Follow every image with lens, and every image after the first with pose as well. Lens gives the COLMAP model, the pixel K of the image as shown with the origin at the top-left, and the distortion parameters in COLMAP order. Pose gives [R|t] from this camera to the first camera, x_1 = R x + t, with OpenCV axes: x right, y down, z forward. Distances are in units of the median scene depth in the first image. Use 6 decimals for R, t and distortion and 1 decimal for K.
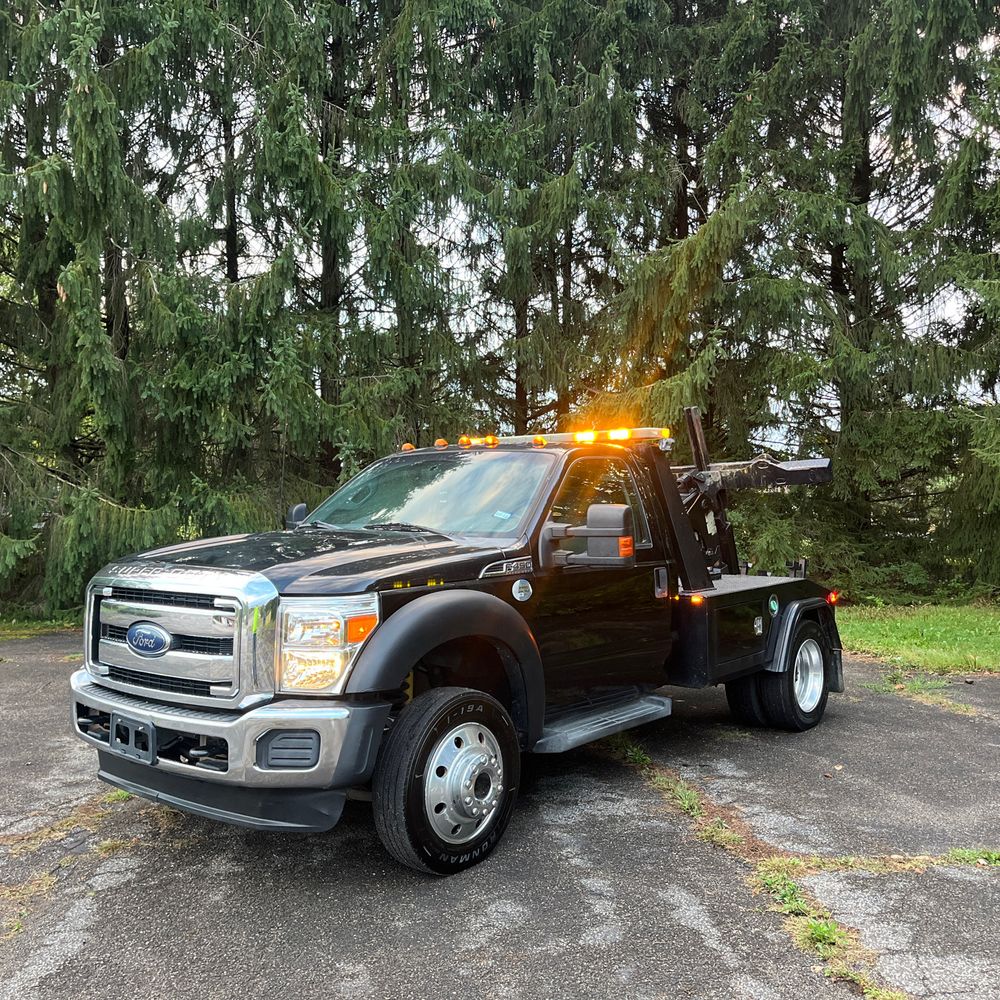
lens RADIAL K [[1023.1, 0, 513.9], [0, 1023.1, 501.7], [0, 0, 1]] dist [0.013472, 0.000000]
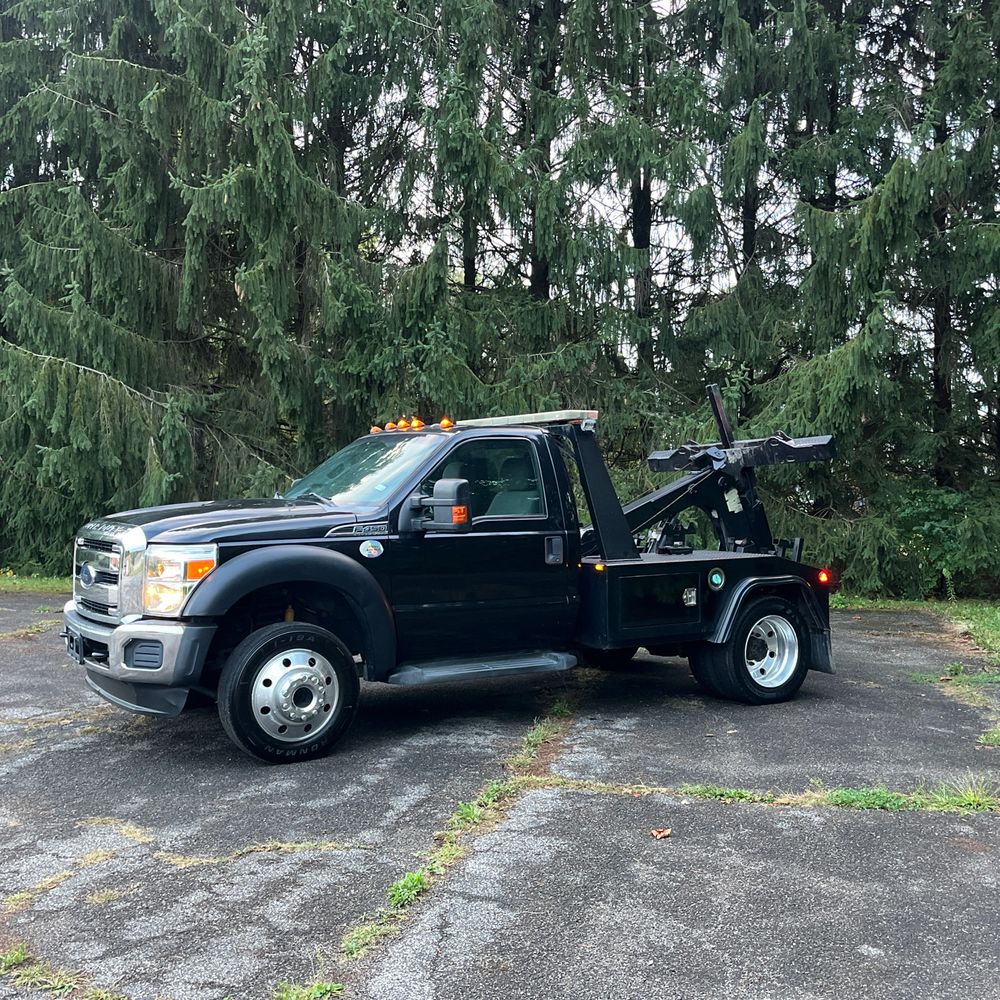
lens RADIAL K [[1179.3, 0, 489.6], [0, 1179.3, 495.4], [0, 0, 1]] dist [0.016870, 0.000000]
pose [[0.939217, 0.007058, -0.343252, 0.596431], [-0.003479, 0.999933, 0.011043, 0.006253], [0.343307, -0.009178, 0.939178, -0.262171]]
